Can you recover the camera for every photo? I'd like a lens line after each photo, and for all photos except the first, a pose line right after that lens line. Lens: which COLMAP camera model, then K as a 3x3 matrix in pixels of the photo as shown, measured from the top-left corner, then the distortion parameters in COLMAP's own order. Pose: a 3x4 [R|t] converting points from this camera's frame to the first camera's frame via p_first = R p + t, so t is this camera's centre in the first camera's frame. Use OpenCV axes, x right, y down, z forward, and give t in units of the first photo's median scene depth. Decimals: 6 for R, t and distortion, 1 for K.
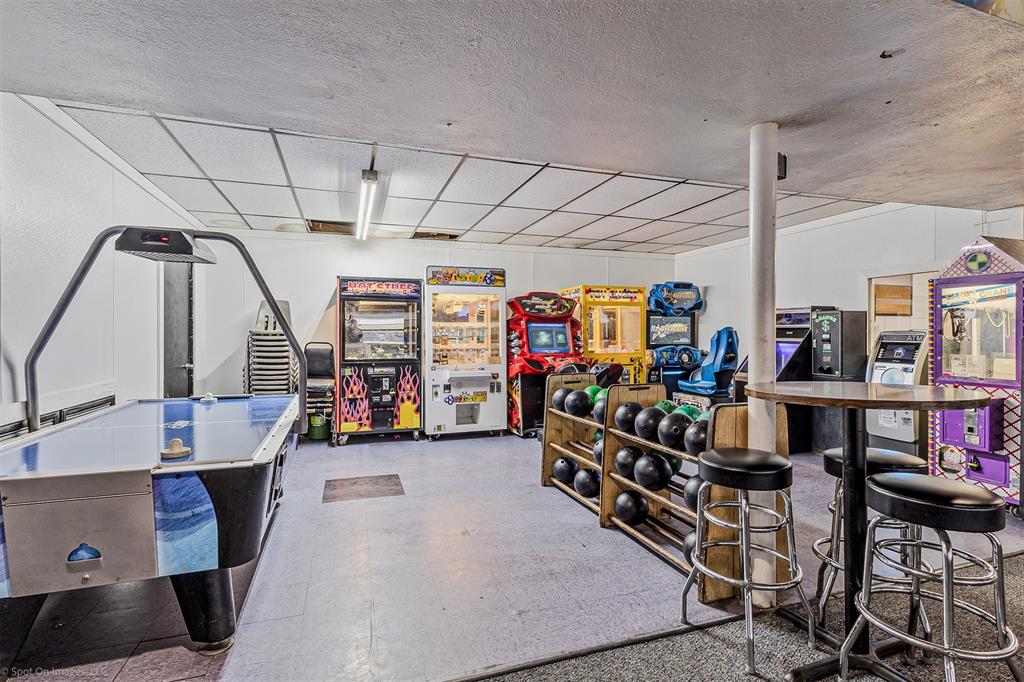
lens RADIAL K [[491.4, 0, 520.2], [0, 491.4, 340.6], [0, 0, 1]] dist [0.006673, -0.002256]
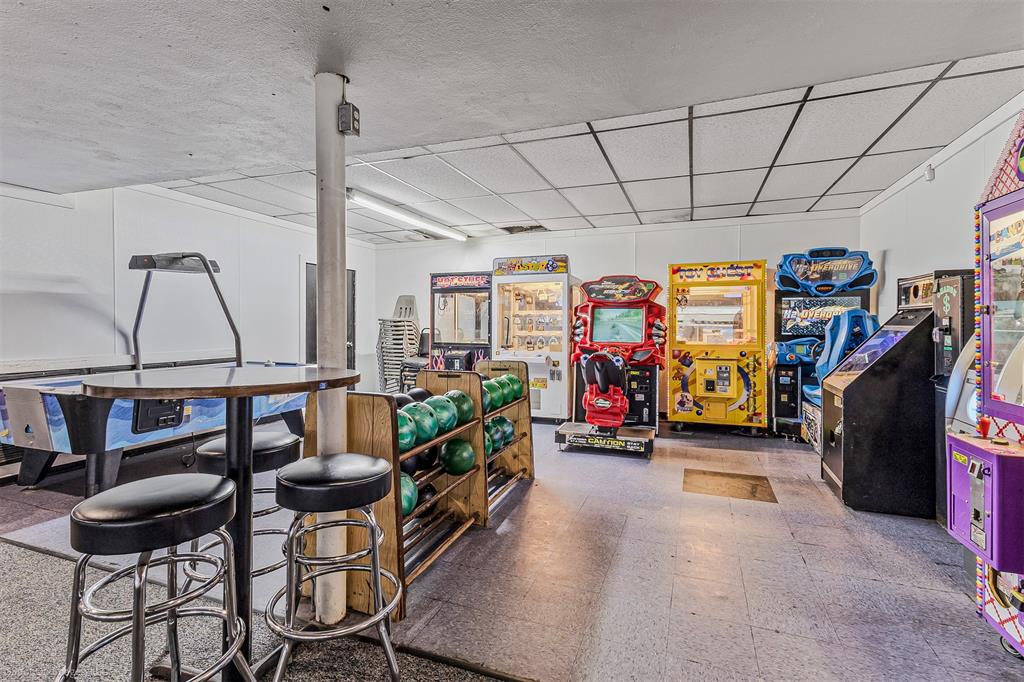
lens RADIAL K [[482.4, 0, 519.4], [0, 482.4, 329.3], [0, 0, 1]] dist [0.031991, -0.007794]
pose [[0.770216, 0.007496, -0.637739, 0.492590], [-0.011129, 0.999937, -0.001688, 0.005085], [0.637686, 0.008398, 0.770251, 0.196106]]
